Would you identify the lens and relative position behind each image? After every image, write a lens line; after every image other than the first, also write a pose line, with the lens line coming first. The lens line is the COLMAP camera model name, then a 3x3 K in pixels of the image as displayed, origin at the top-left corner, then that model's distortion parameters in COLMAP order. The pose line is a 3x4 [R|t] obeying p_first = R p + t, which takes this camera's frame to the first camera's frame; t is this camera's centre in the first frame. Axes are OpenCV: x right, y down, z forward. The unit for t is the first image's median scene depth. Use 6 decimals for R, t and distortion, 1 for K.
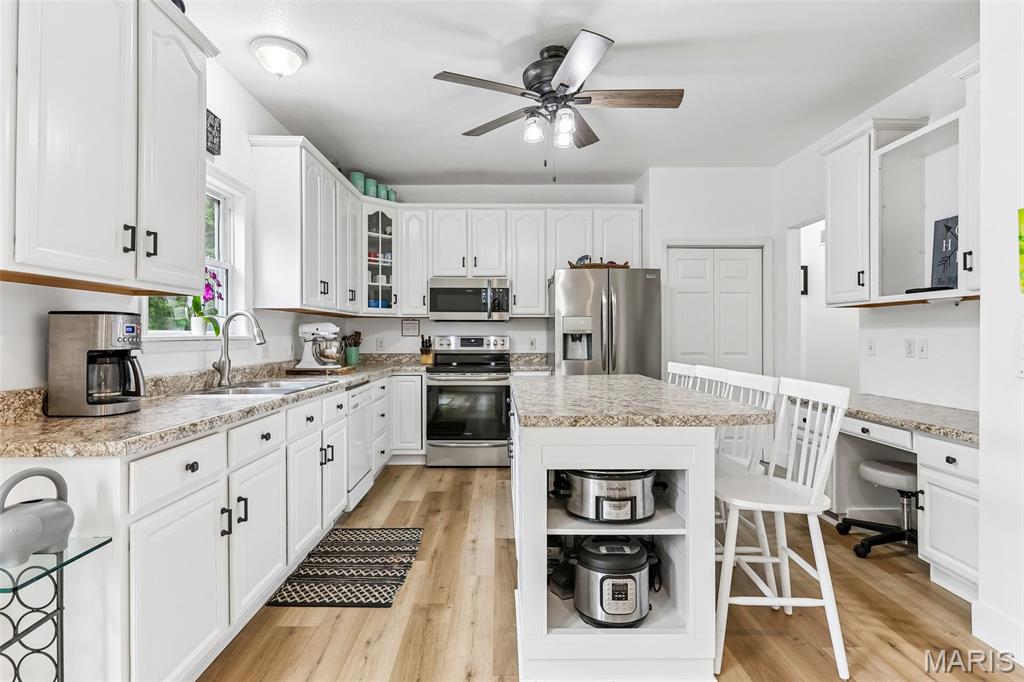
lens RADIAL K [[498.8, 0, 473.0], [0, 498.8, 333.3], [0, 0, 1]] dist [-0.009801, 0.003016]
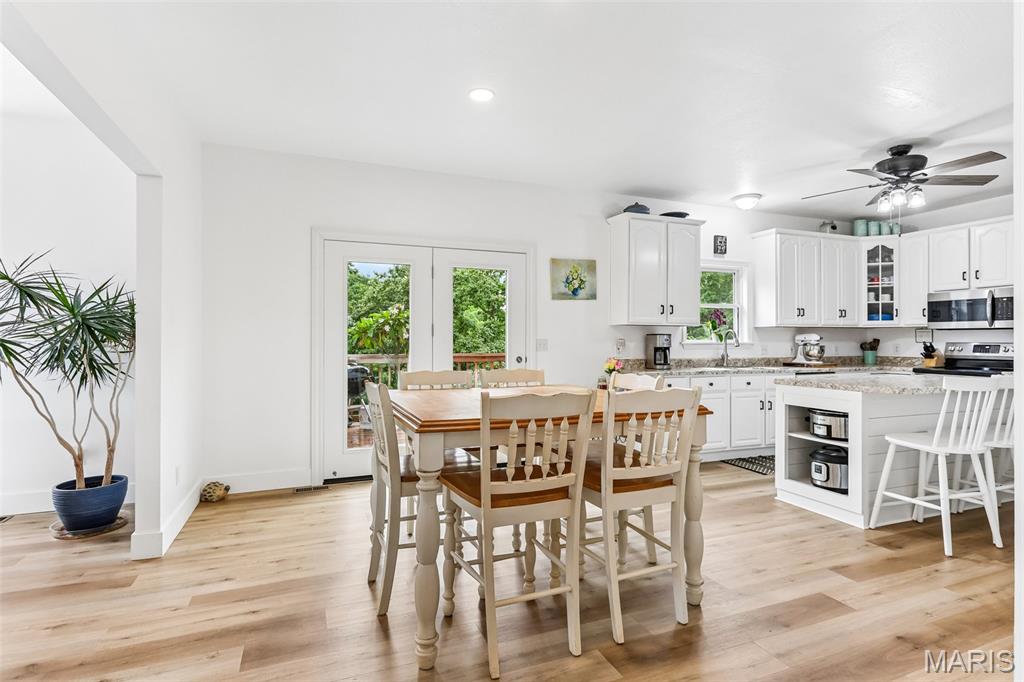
lens RADIAL K [[498.8, 0, 505.5], [0, 498.8, 338.8], [0, 0, 1]] dist [-0.009801, 0.003016]
pose [[0.354837, -0.000358, -0.934928, 0.671667], [0.003543, 0.999993, 0.000961, -0.008429], [0.934921, -0.003654, 0.354836, -0.357544]]
